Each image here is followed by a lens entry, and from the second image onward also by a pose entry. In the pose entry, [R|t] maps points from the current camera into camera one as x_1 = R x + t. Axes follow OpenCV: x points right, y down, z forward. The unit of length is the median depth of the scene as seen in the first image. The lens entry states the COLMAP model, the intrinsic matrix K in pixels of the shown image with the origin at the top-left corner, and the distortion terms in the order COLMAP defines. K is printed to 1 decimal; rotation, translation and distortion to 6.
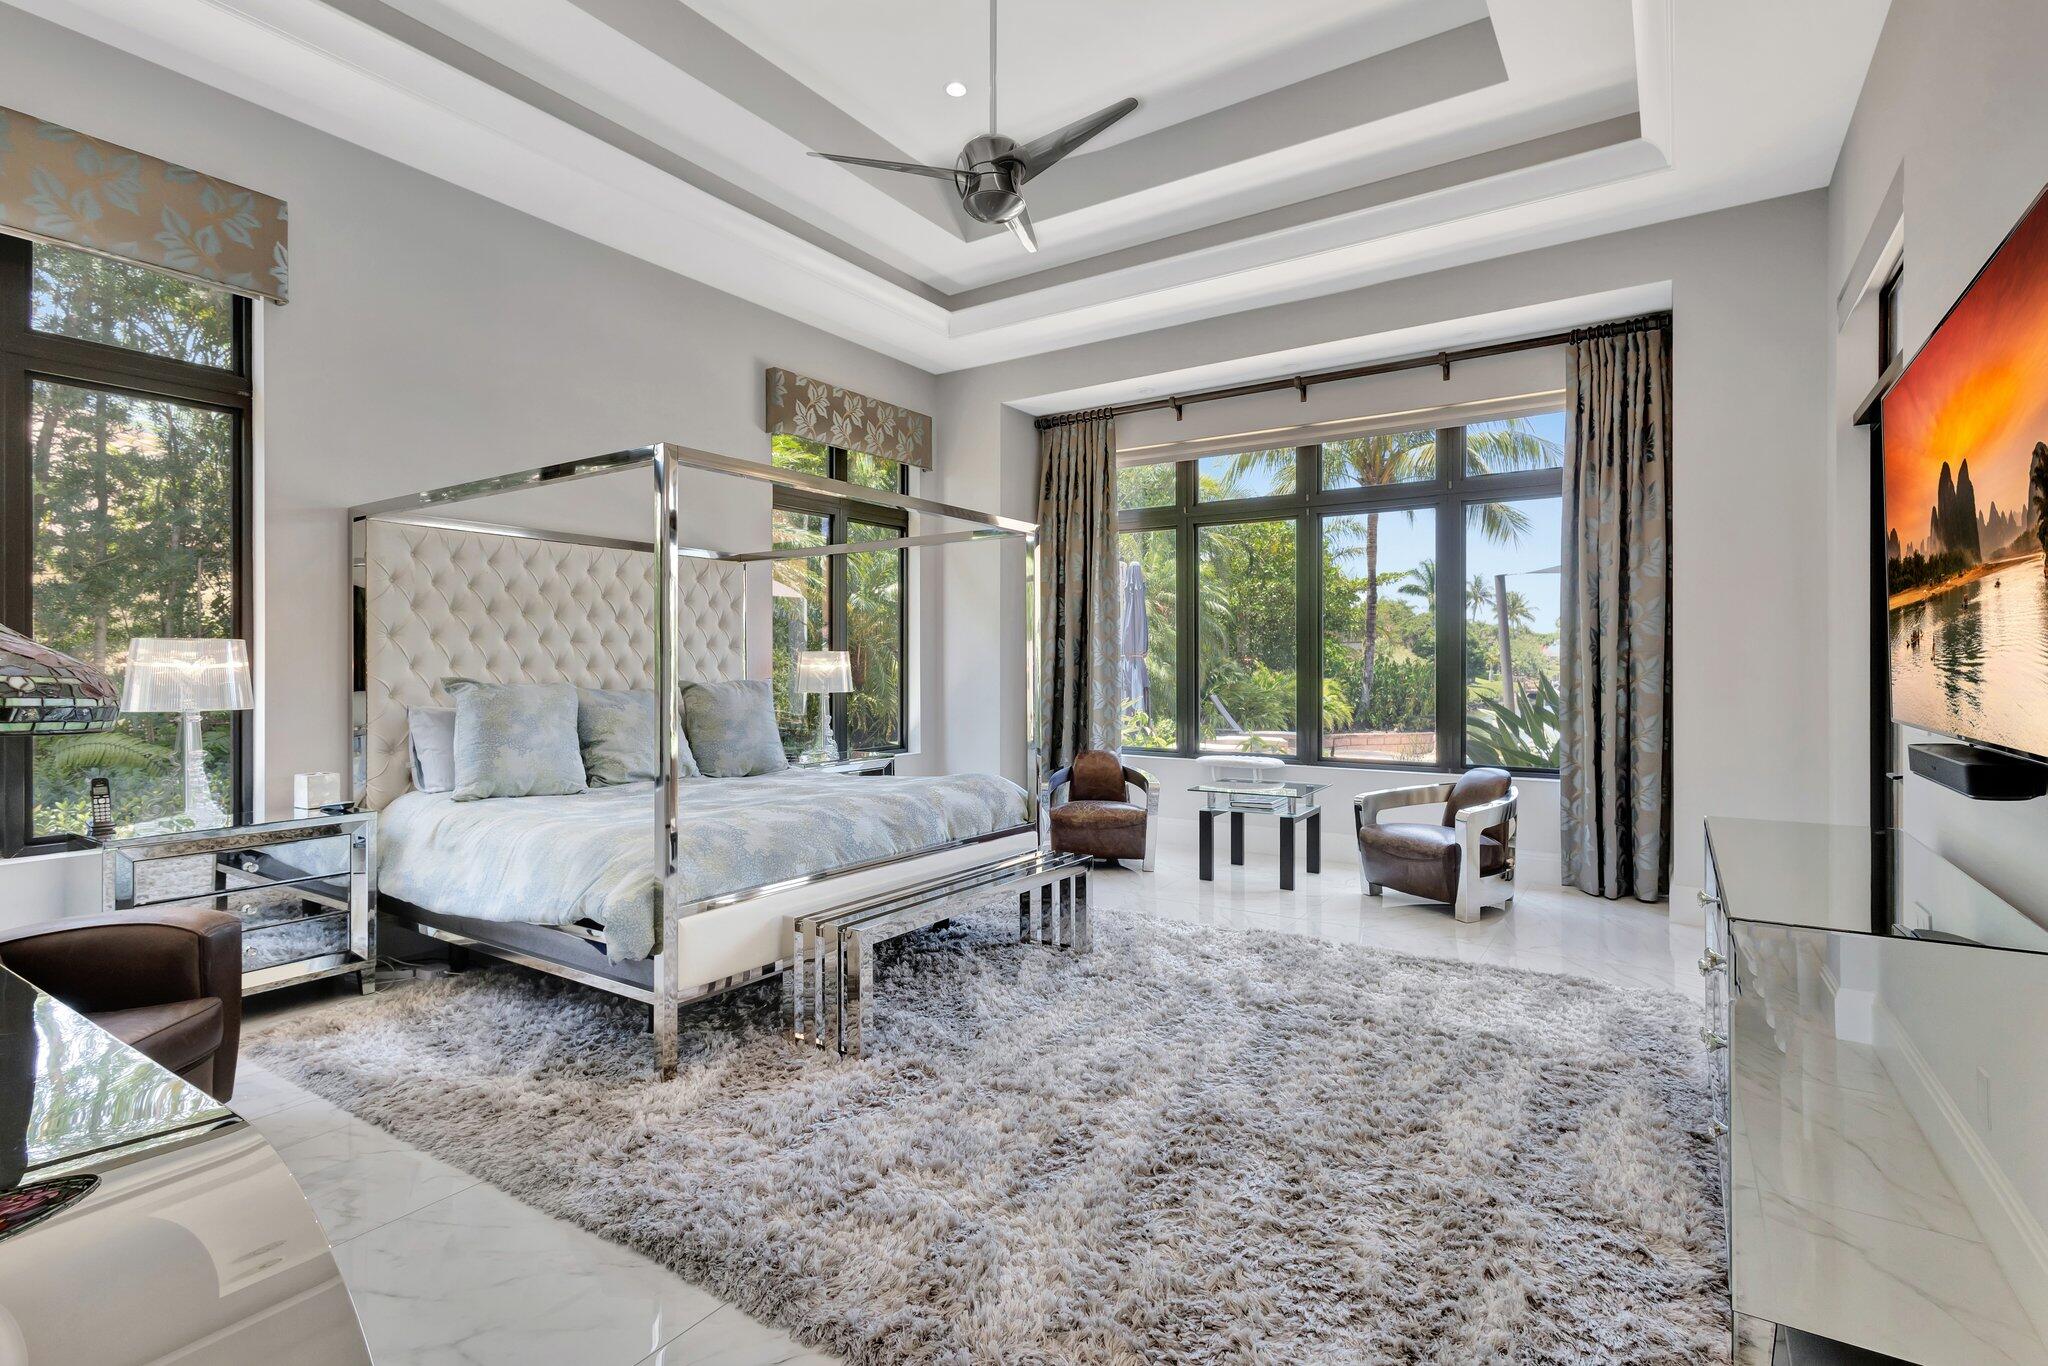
lens RADIAL K [[976.3, 0, 1026.8], [0, 976.3, 670.8], [0, 0, 1]] dist [0.002160, 0.000026]
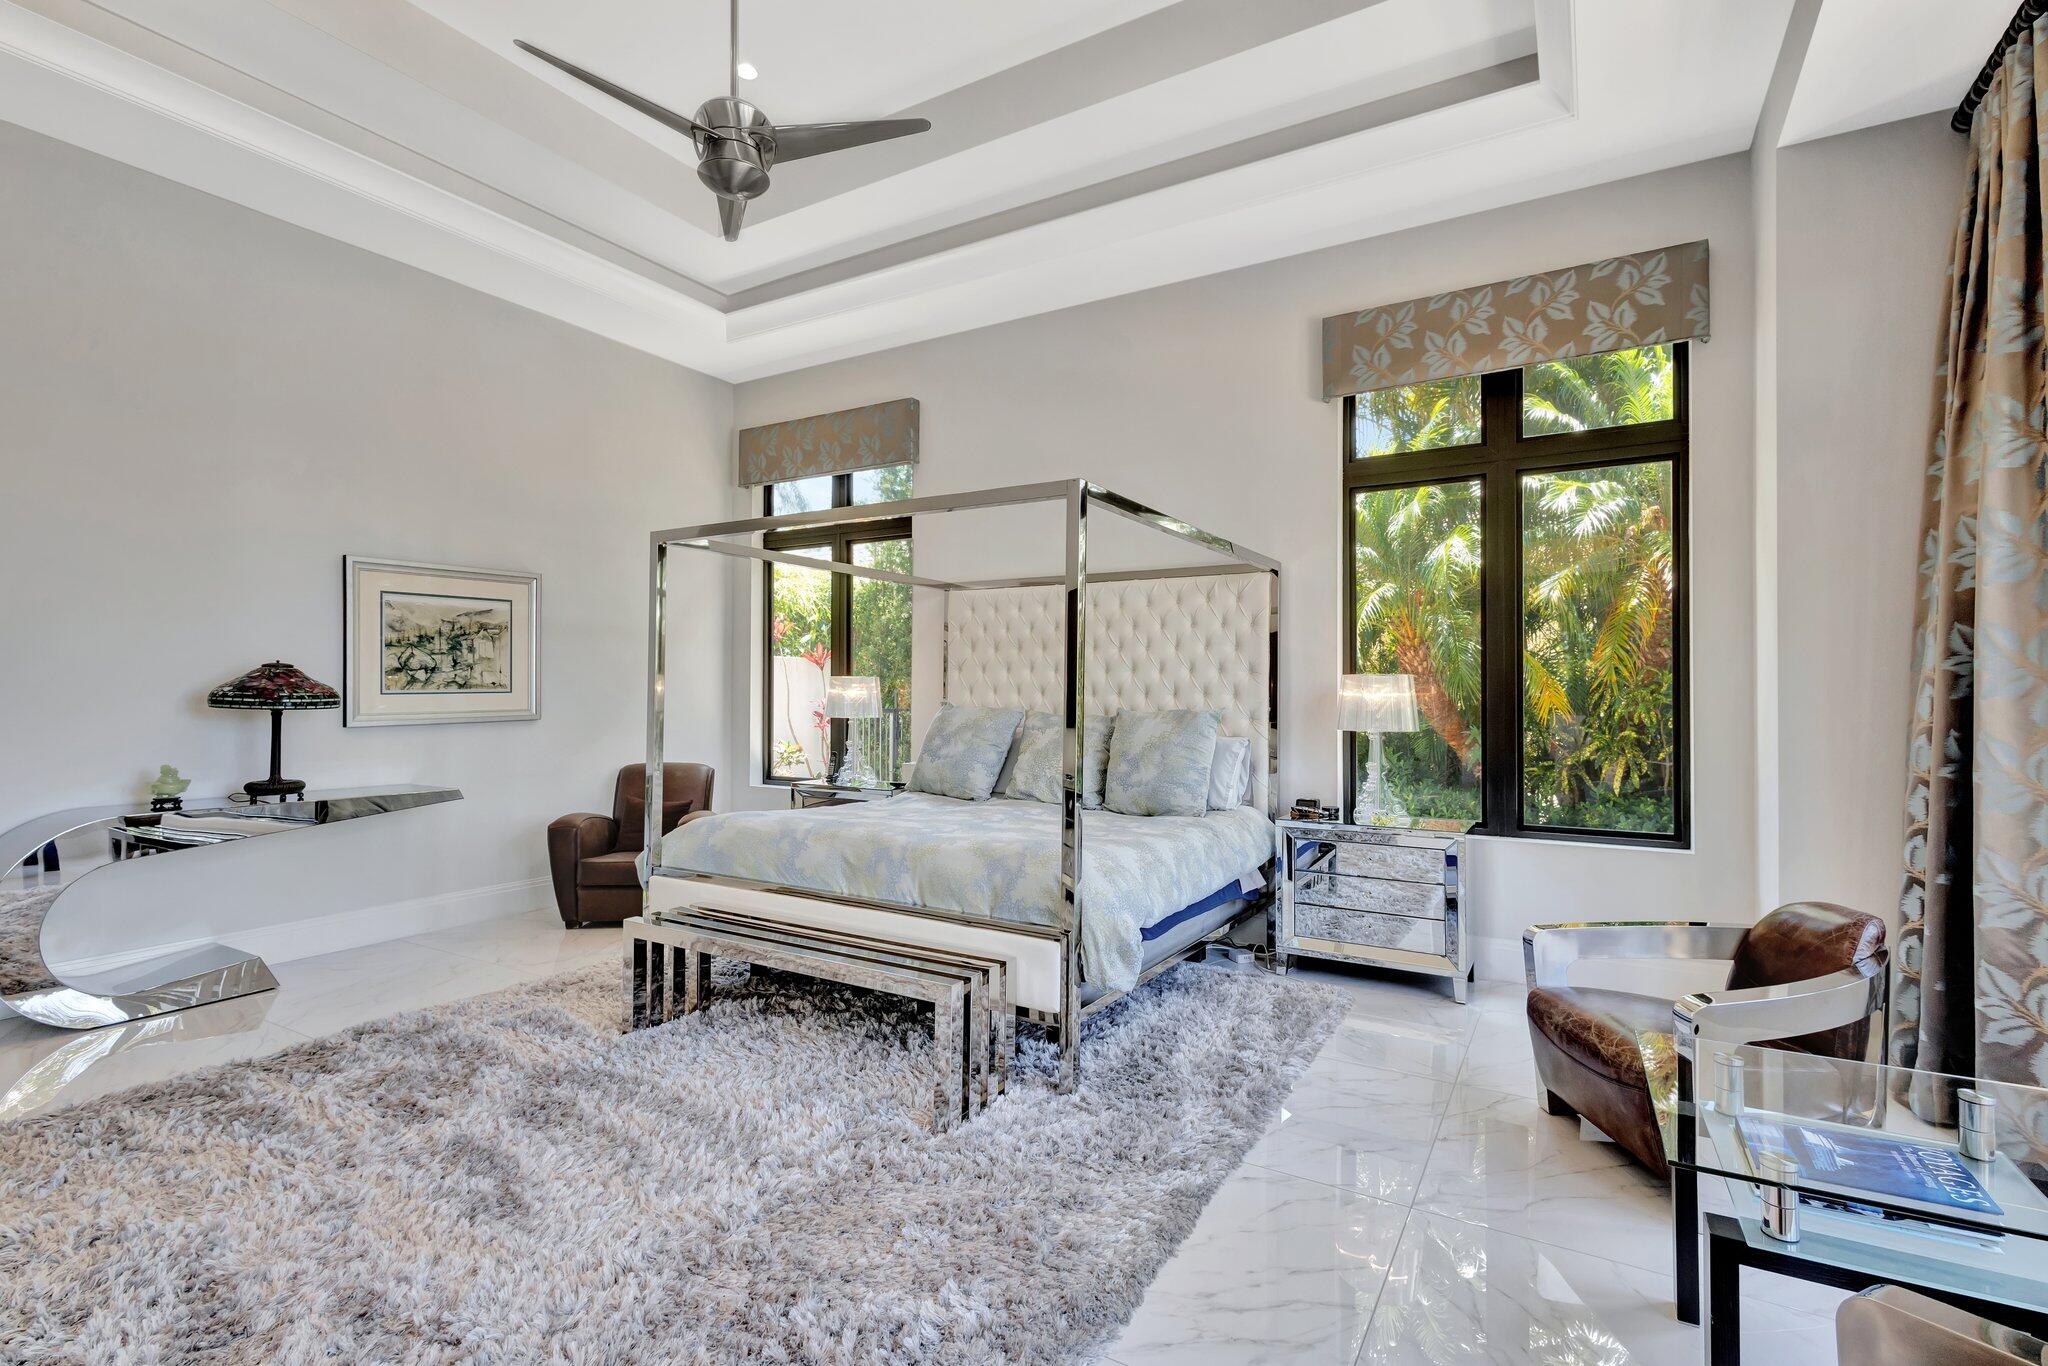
lens RADIAL K [[976.3, 0, 1026.8], [0, 976.3, 670.8], [0, 0, 1]] dist [0.002160, 0.000026]
pose [[0.048679, -0.022278, -0.998566, 0.590328], [-0.016021, 0.999605, -0.023082, -0.001645], [0.998686, 0.017122, 0.048303, 0.833864]]
